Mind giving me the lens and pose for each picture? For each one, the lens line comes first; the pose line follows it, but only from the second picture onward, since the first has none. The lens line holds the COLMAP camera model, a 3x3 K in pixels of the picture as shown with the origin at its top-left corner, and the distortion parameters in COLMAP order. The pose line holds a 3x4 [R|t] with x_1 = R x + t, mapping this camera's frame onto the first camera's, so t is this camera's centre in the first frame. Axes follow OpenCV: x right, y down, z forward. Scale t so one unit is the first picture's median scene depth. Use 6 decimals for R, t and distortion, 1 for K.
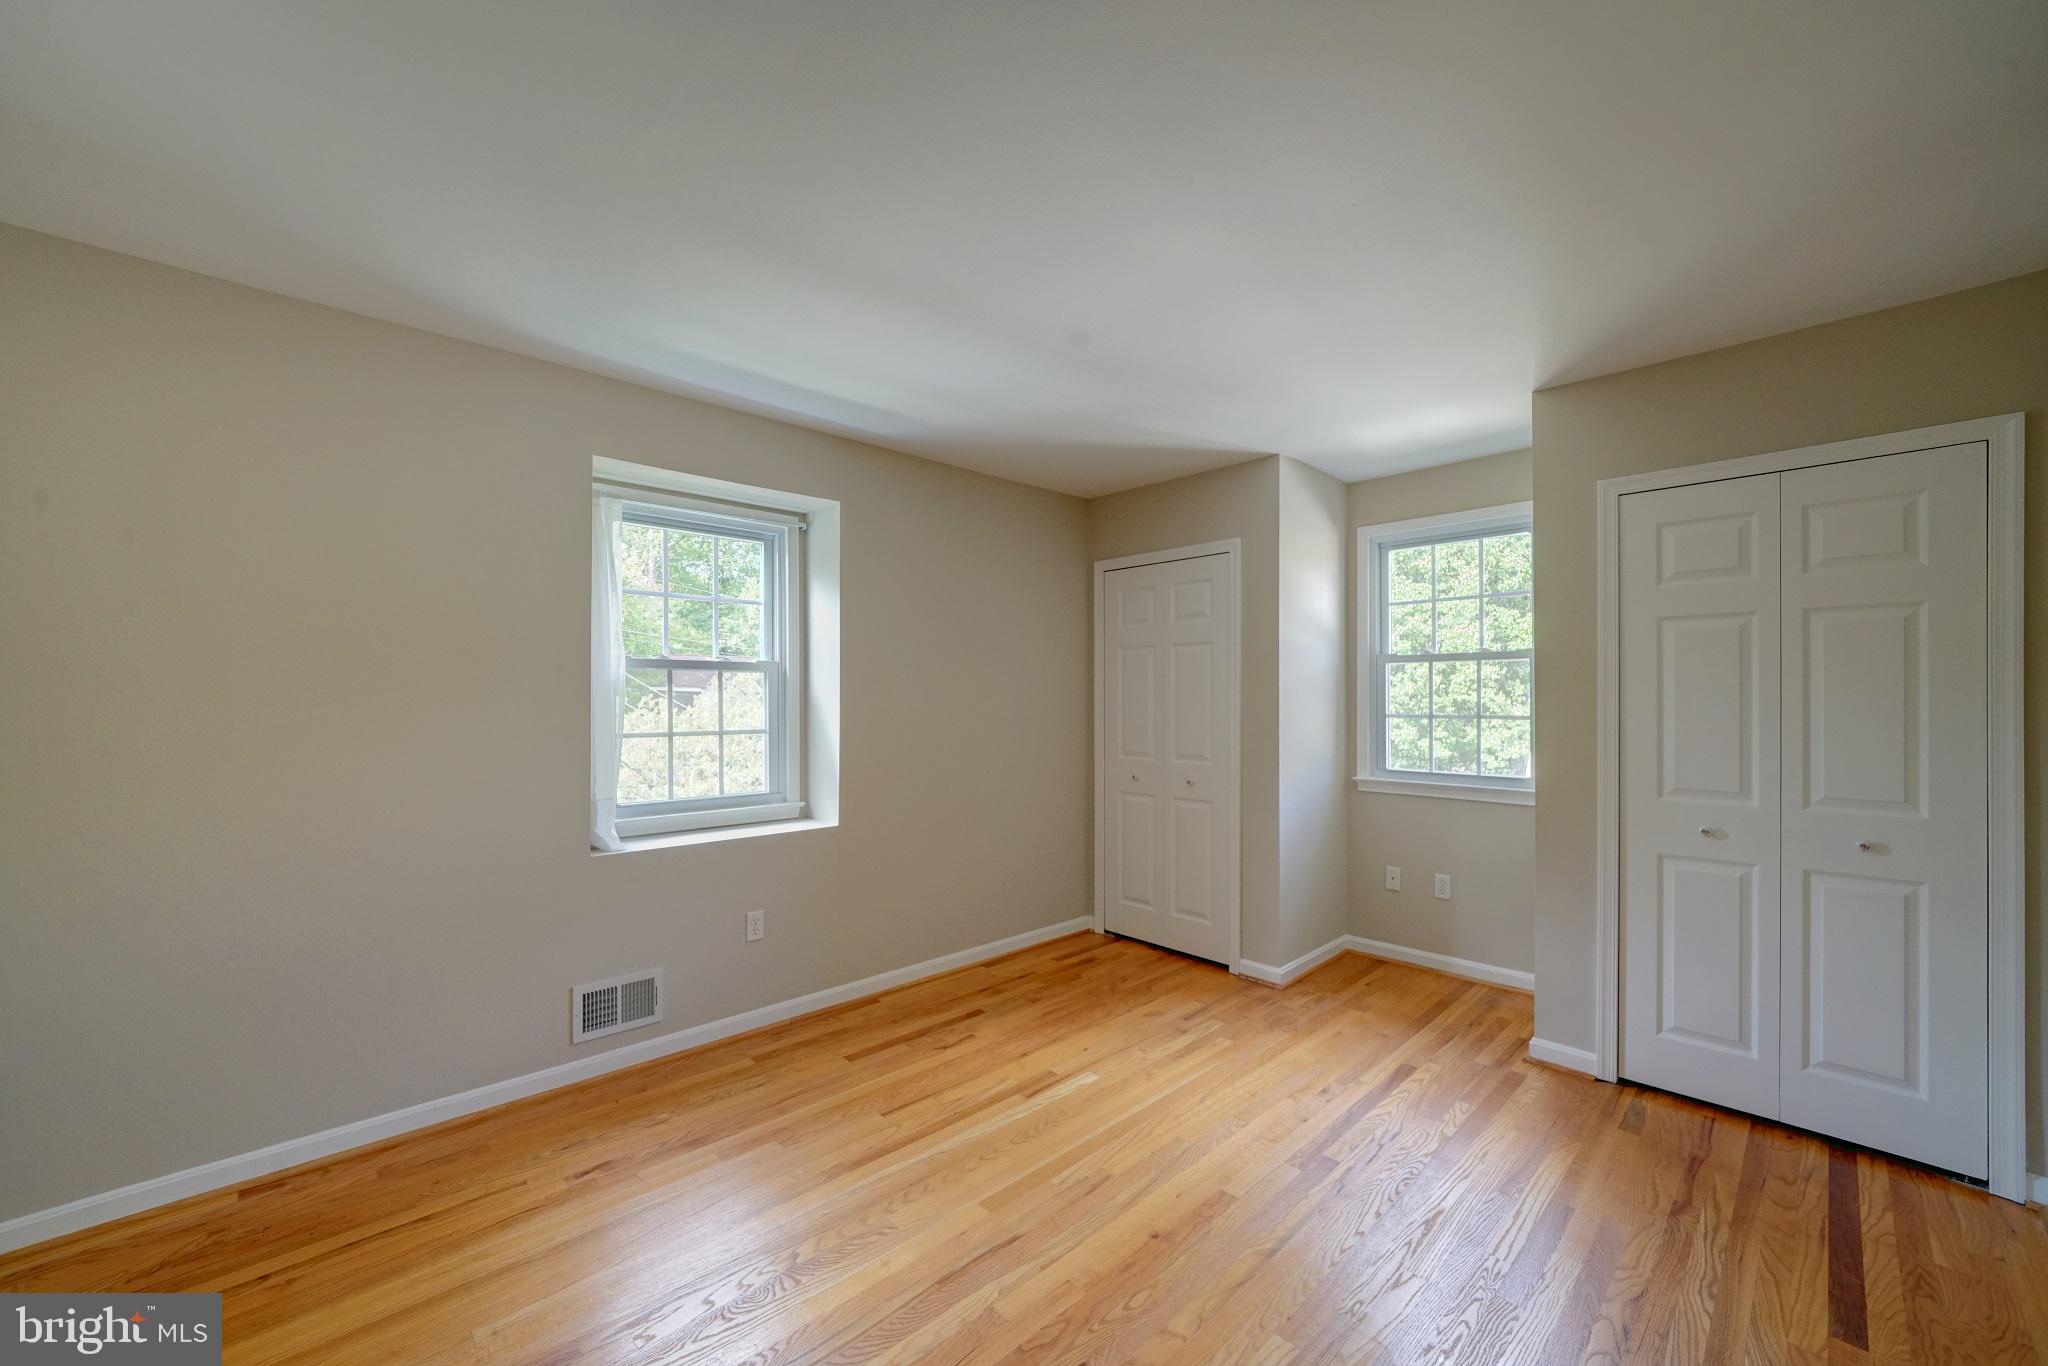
lens RADIAL K [[767.5, 0, 1024.0], [0, 767.5, 683.0], [0, 0, 1]] dist [-0.046908, -0.000024]
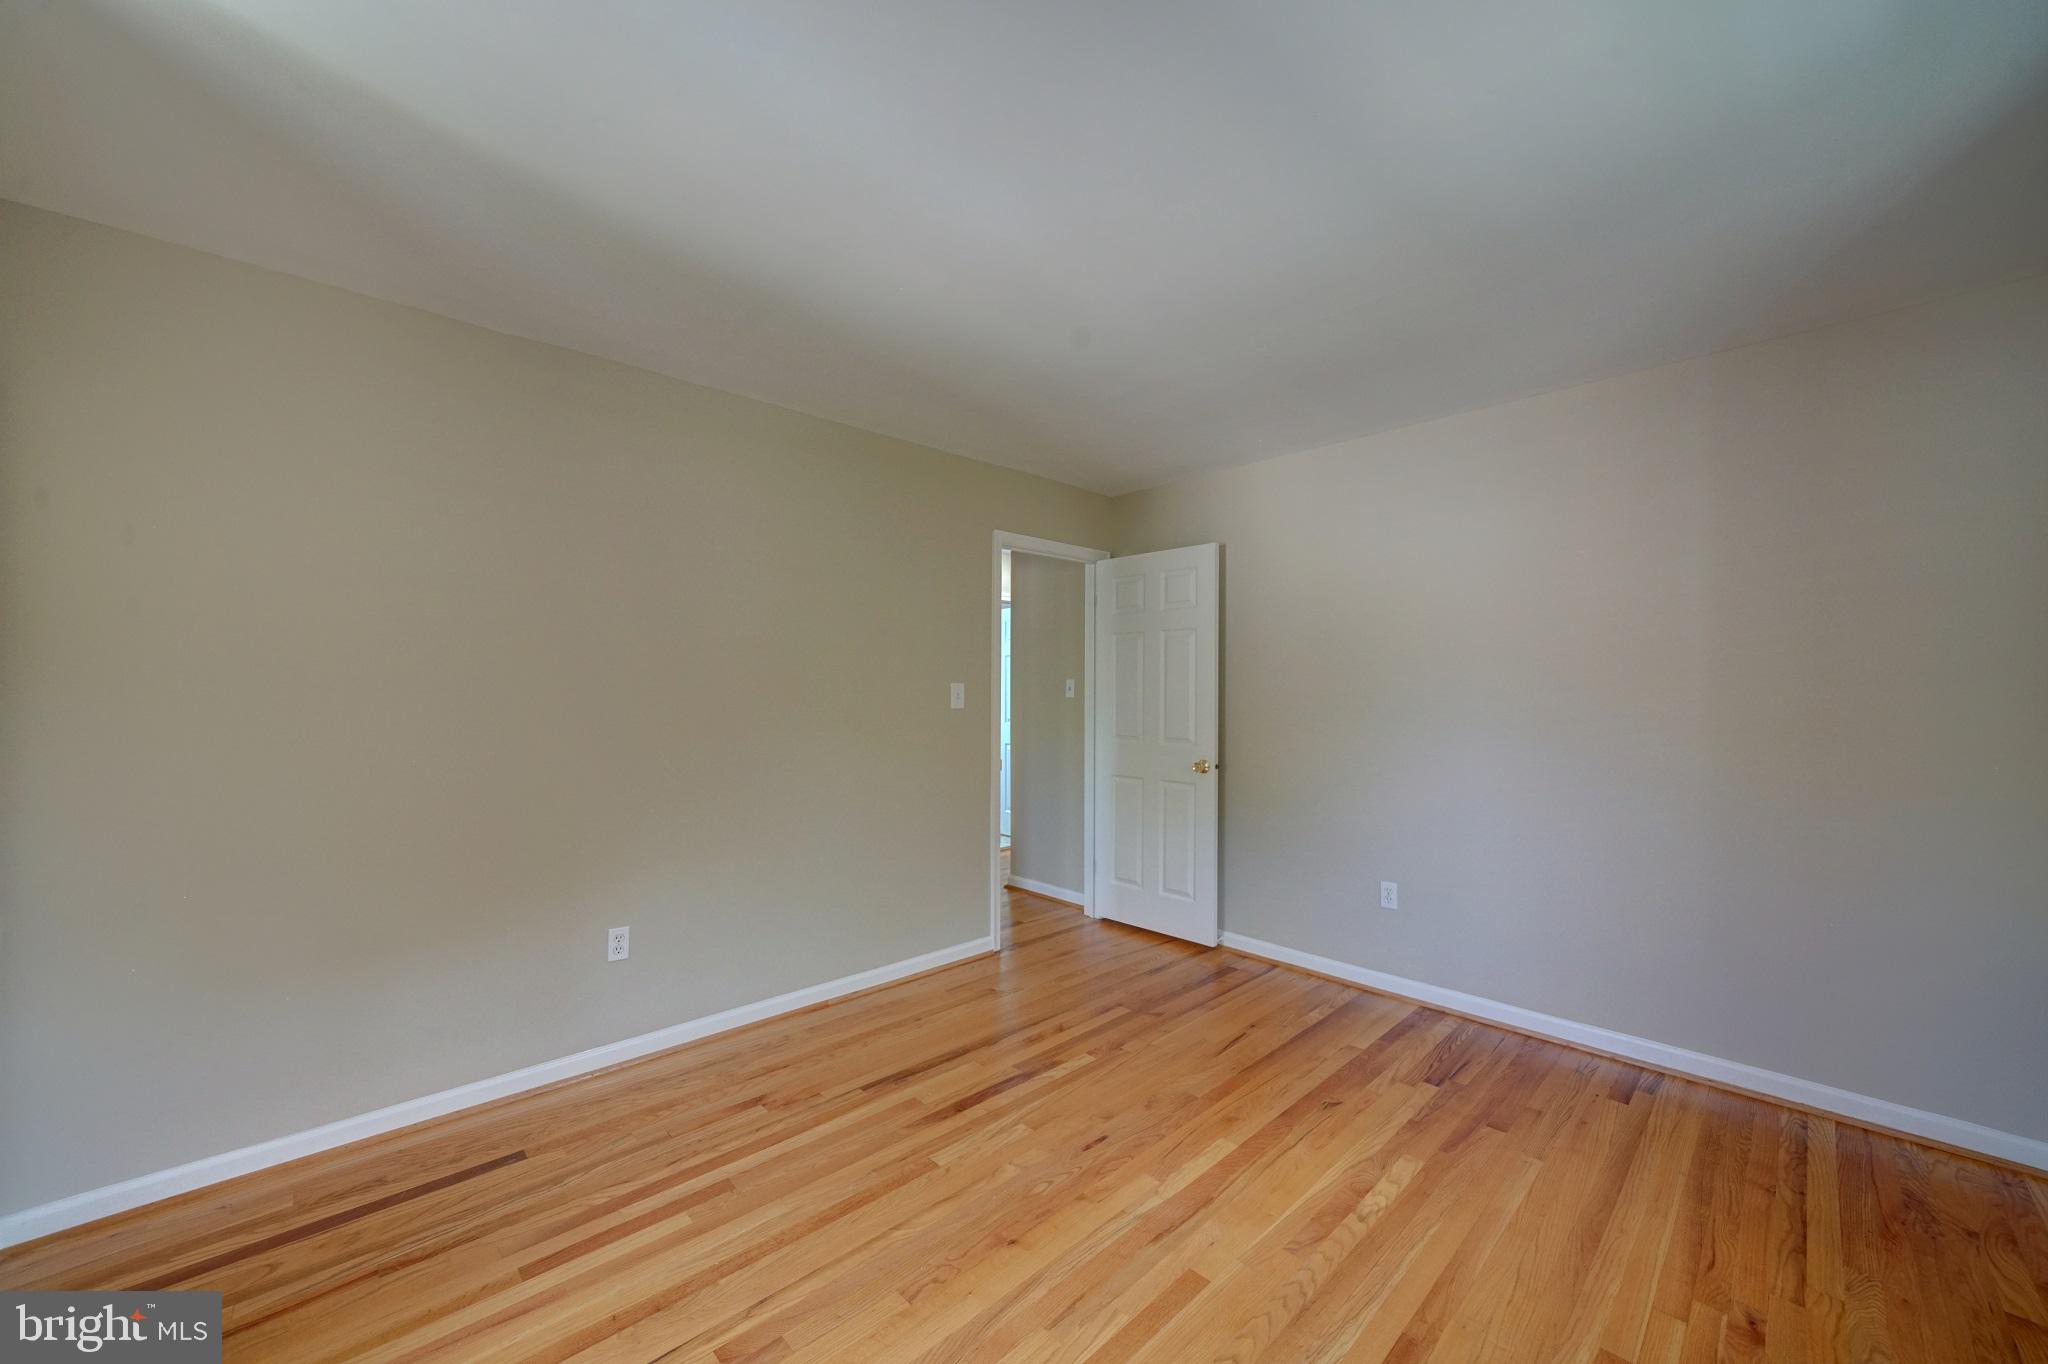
lens RADIAL K [[805.2, 0, 1024.0], [0, 805.2, 682.0], [0, 0, 1]] dist [-0.000394, 0.000001]
pose [[-0.999993, -0.002894, 0.002451, 0.163690], [-0.002923, 0.999922, -0.012175, 0.030741], [-0.002416, -0.012182, -0.999923, 2.109839]]
